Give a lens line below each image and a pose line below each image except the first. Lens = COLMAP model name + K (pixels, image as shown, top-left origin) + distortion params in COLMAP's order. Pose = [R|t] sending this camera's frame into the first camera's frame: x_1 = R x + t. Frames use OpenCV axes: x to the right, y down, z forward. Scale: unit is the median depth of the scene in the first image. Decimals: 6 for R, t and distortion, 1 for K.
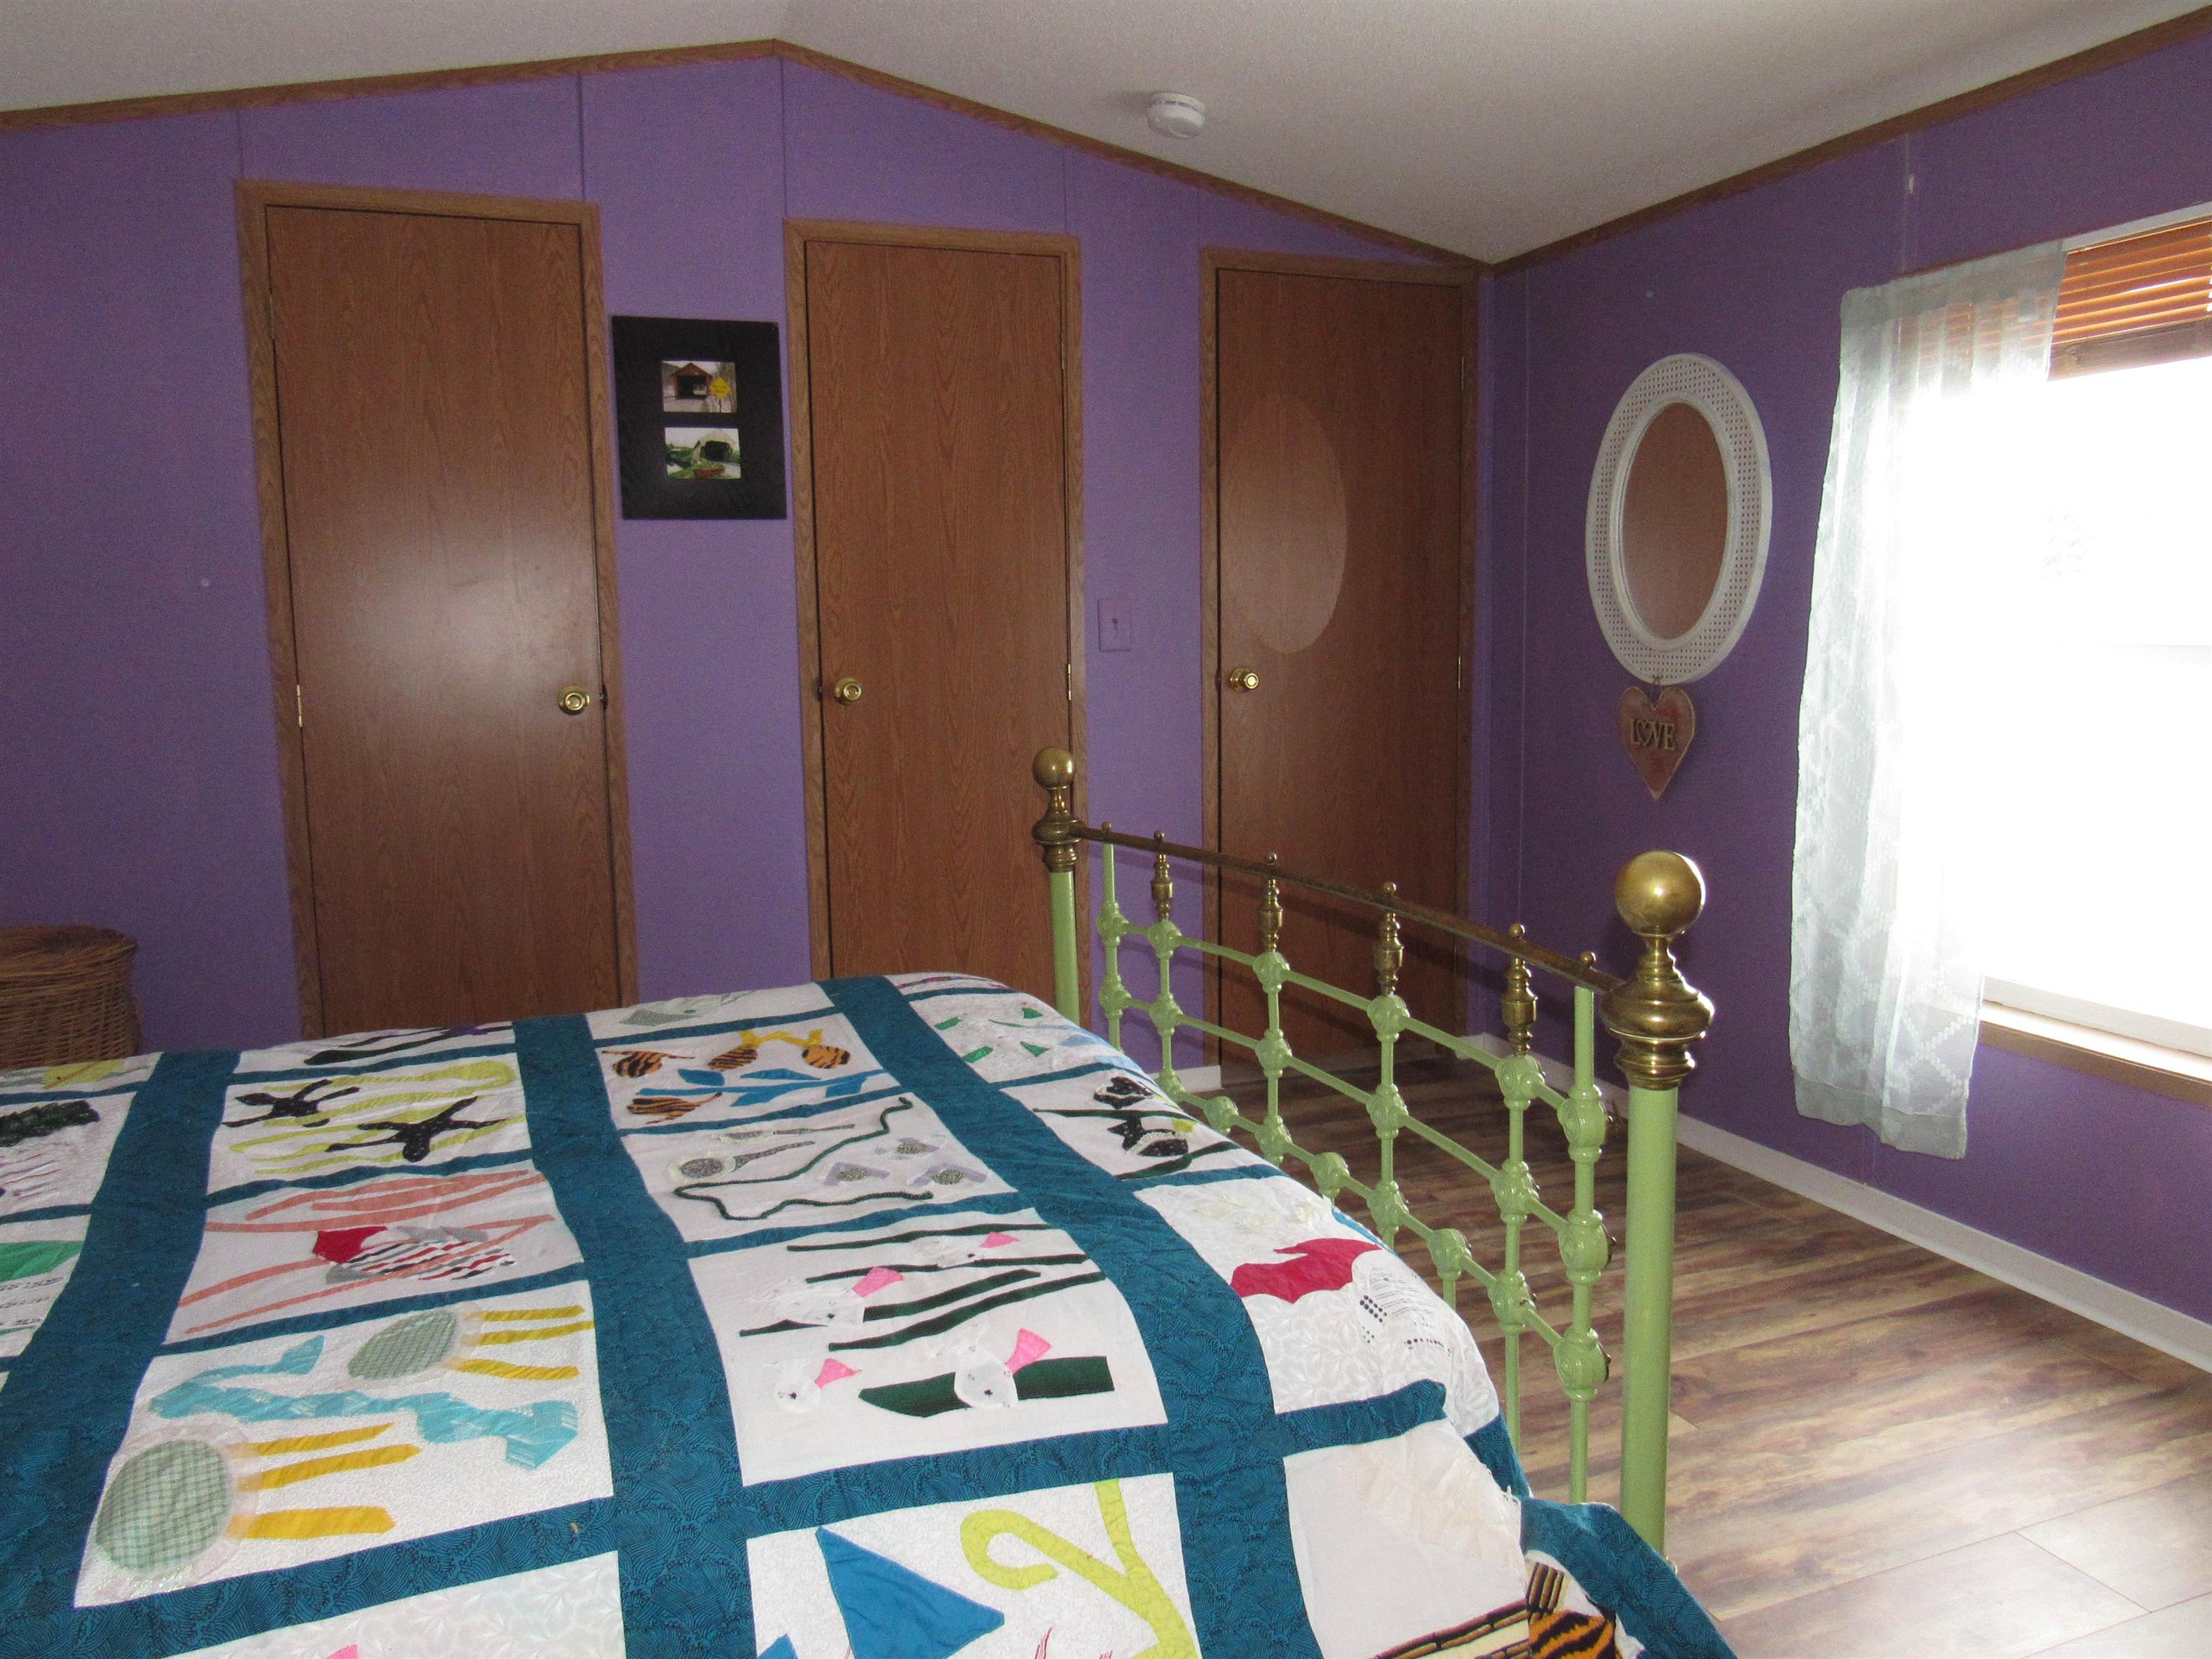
lens RADIAL K [[1562.5, 0, 1106.0], [0, 1562.5, 829.5], [0, 0, 1]] dist [-0.040017, 0.012111]
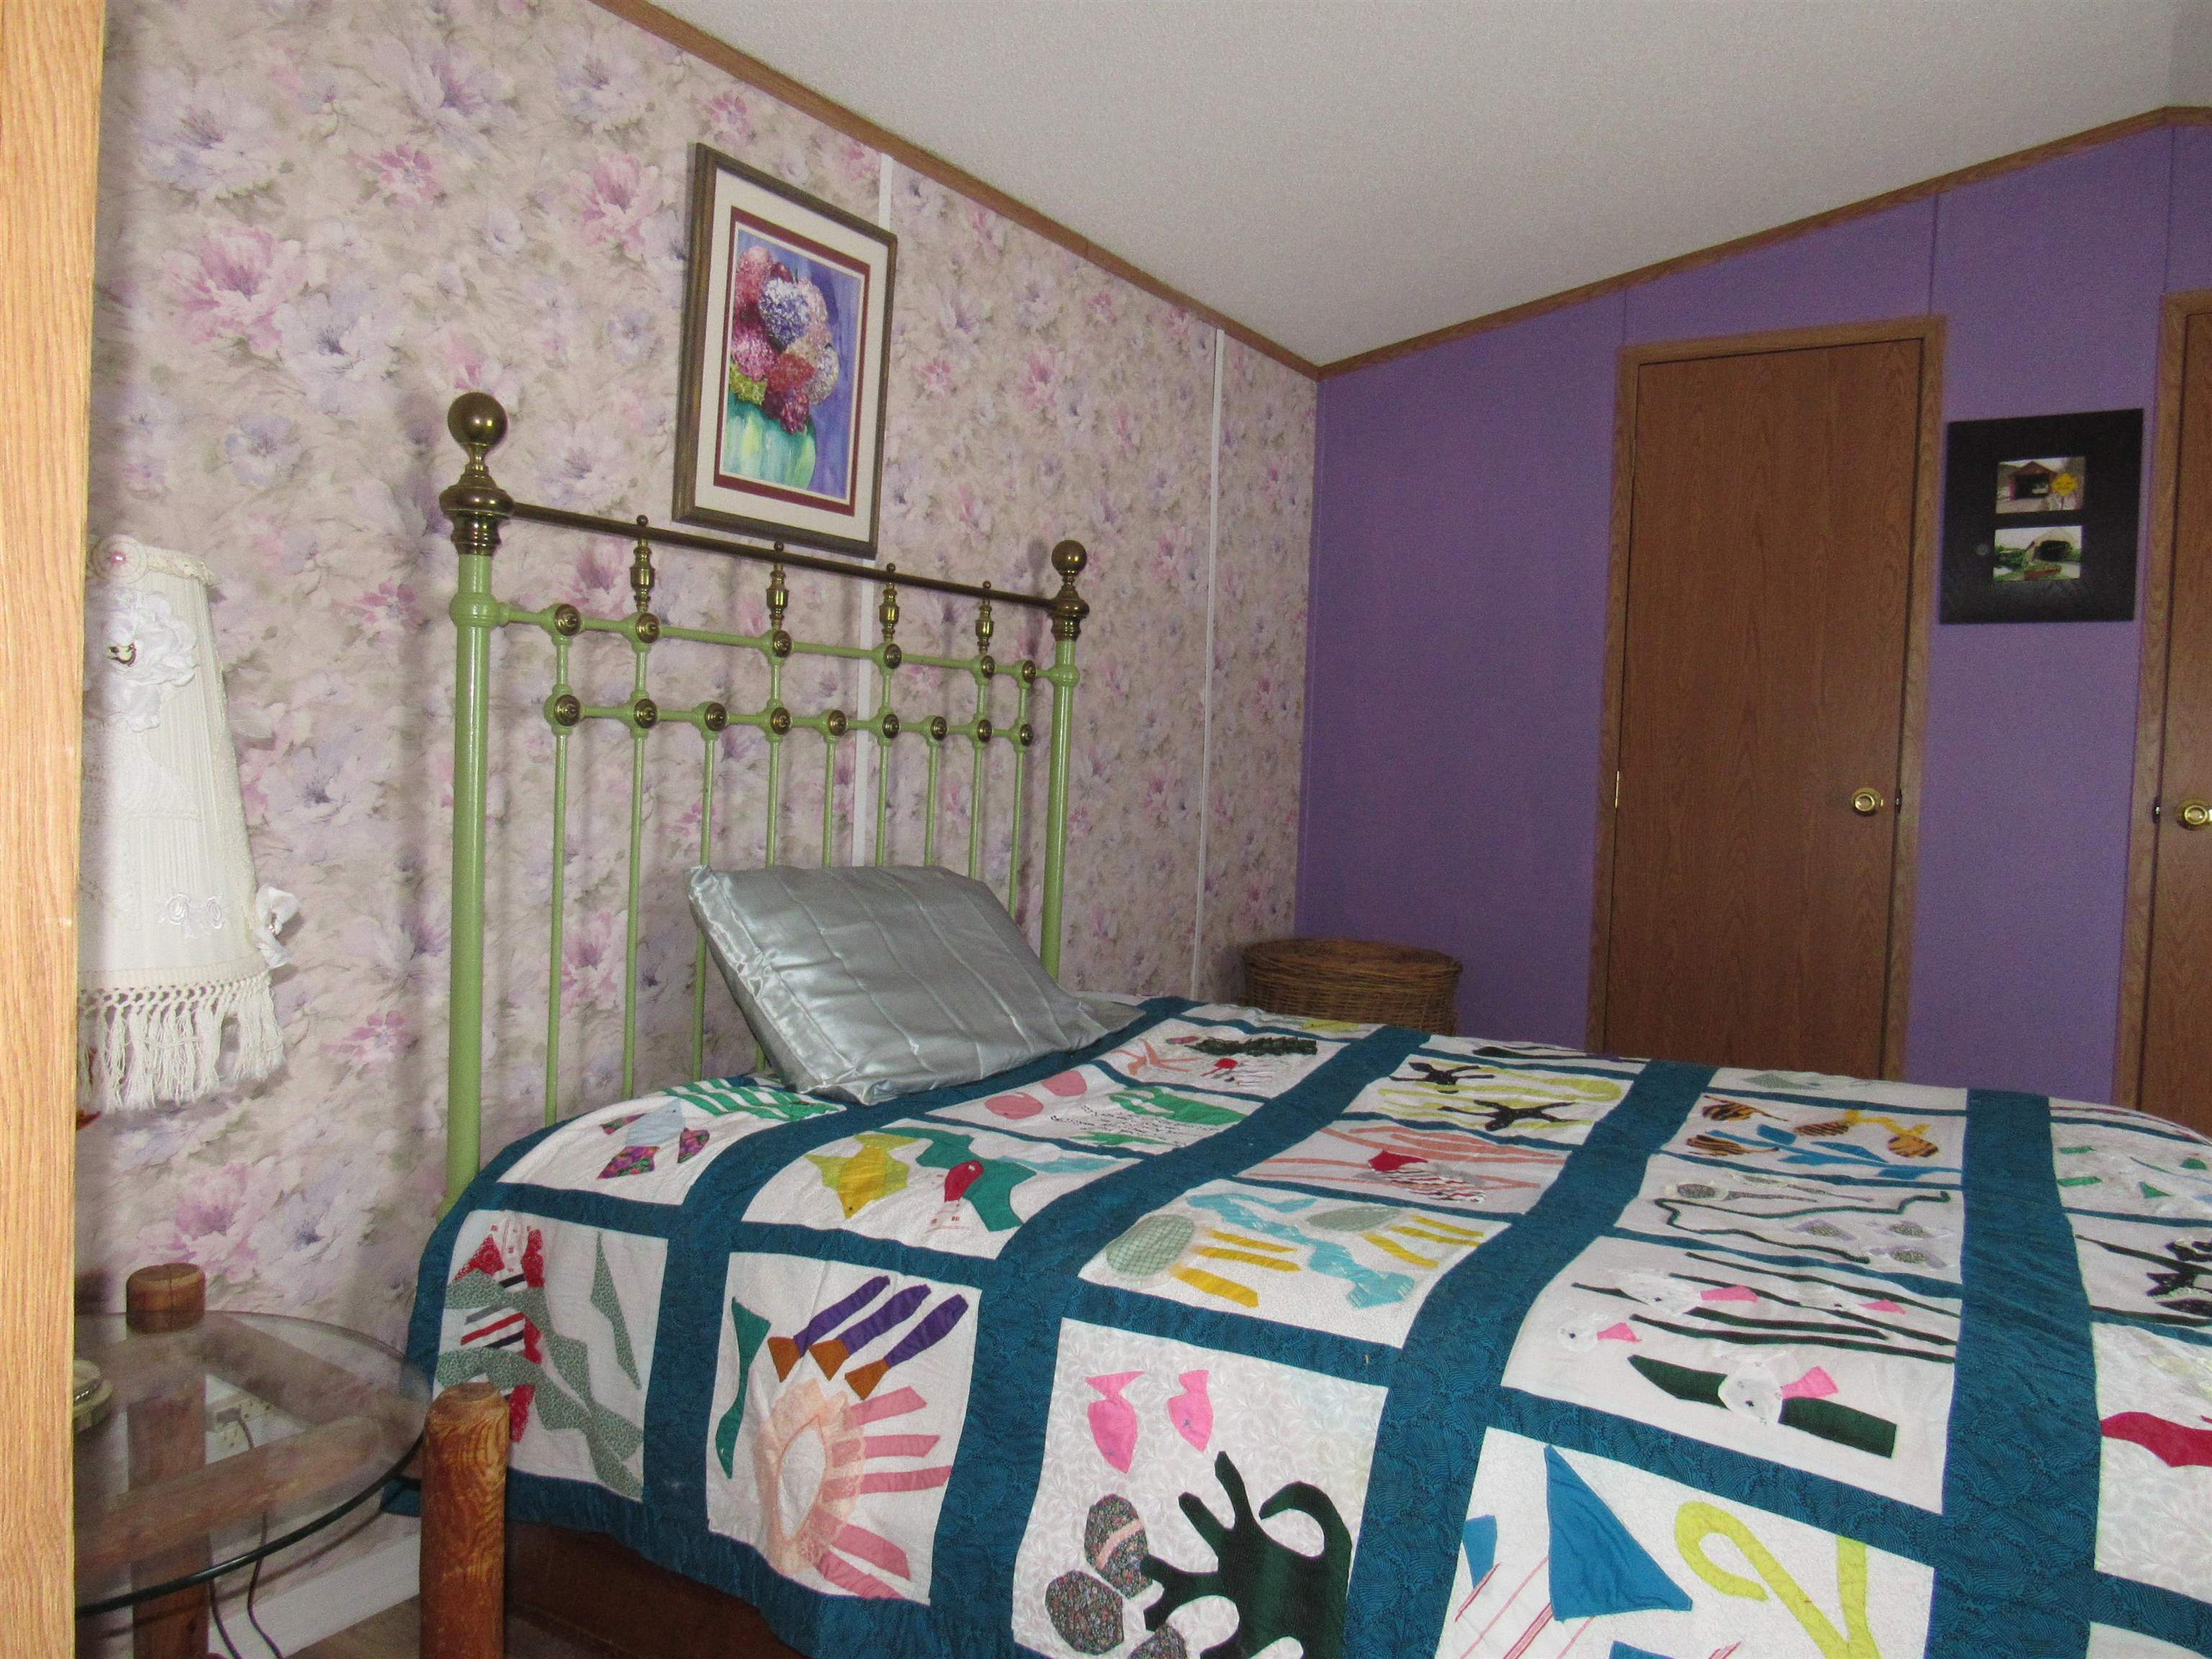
lens RADIAL K [[1562.5, 0, 1106.0], [0, 1562.5, 829.5], [0, 0, 1]] dist [-0.040017, 0.012111]
pose [[0.604561, 0.072343, -0.793267, 0.369919], [-0.143323, 0.989494, -0.018991, 0.057593], [0.783559, 0.125175, 0.608578, 0.003750]]
